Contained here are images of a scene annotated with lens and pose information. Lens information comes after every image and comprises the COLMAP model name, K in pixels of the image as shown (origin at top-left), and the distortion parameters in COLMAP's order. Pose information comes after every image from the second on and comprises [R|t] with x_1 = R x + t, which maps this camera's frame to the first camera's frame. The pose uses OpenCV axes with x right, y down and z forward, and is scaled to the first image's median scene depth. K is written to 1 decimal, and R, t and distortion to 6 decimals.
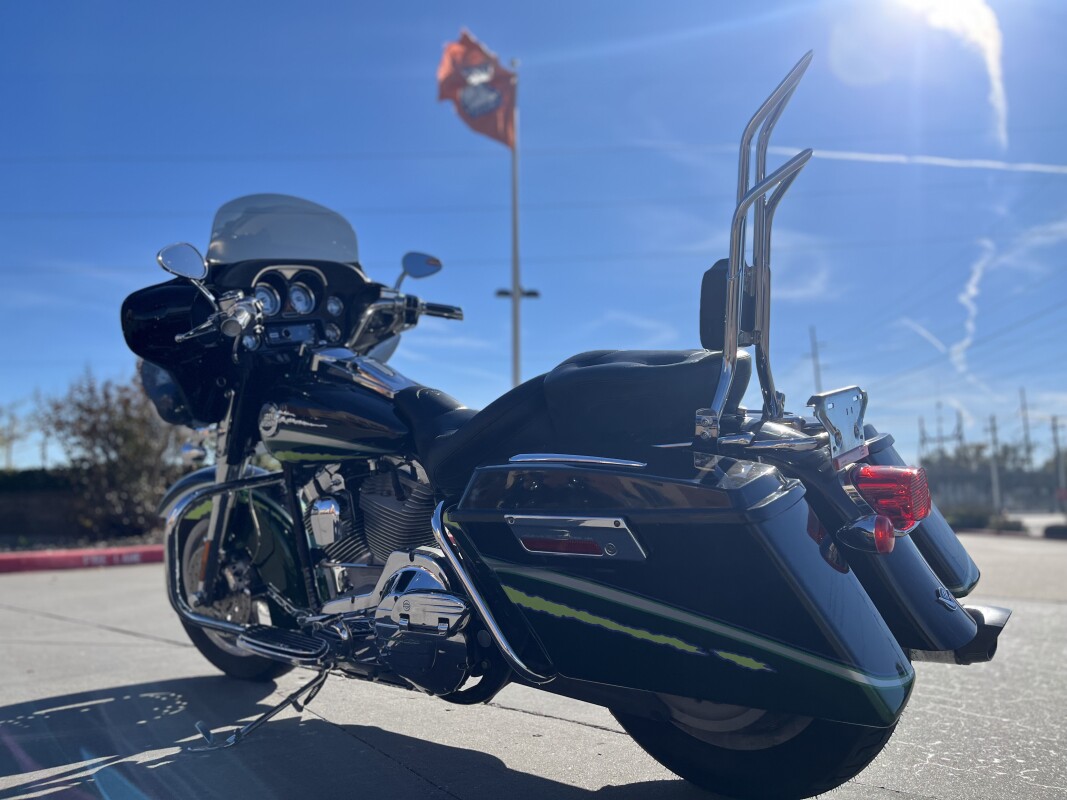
lens RADIAL K [[810.4, 0, 556.4], [0, 810.4, 400.5], [0, 0, 1]] dist [0.013621, -0.005889]
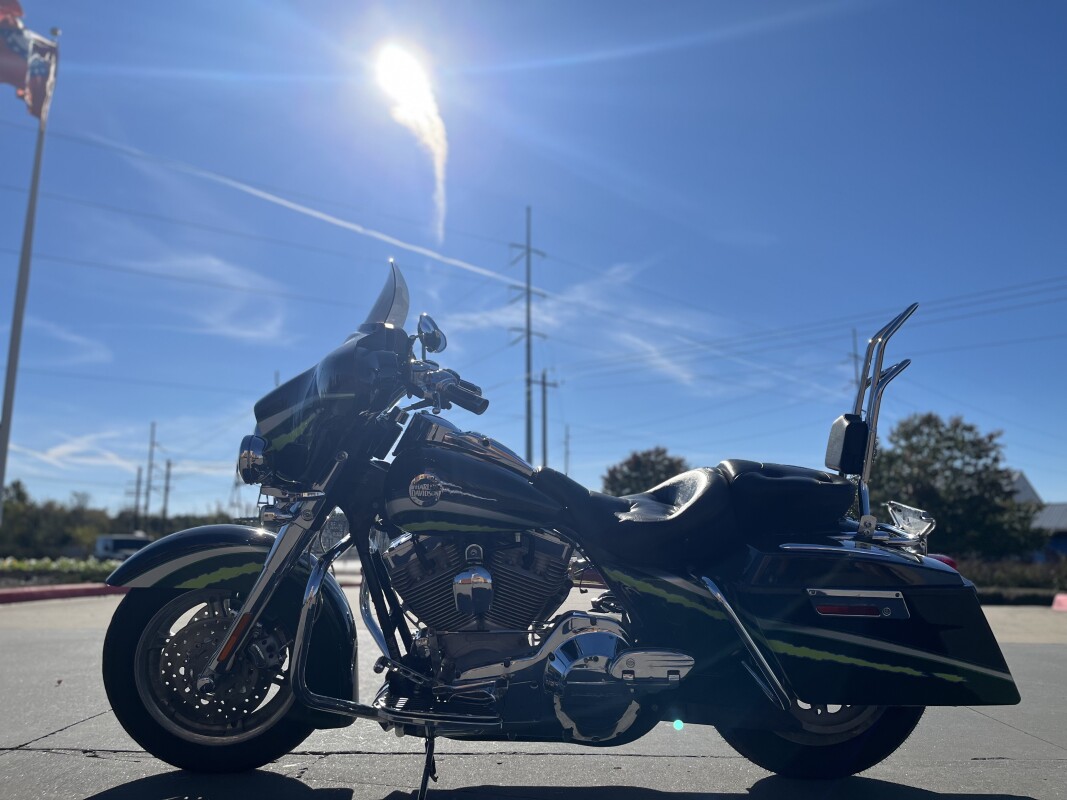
lens RADIAL K [[810.4, 0, 556.4], [0, 810.4, 400.5], [0, 0, 1]] dist [0.013621, -0.005889]
pose [[0.781292, 0.129763, 0.610528, -1.095870], [-0.094149, 0.991459, -0.090245, -0.012582], [-0.617024, 0.013027, 0.786836, 0.127860]]
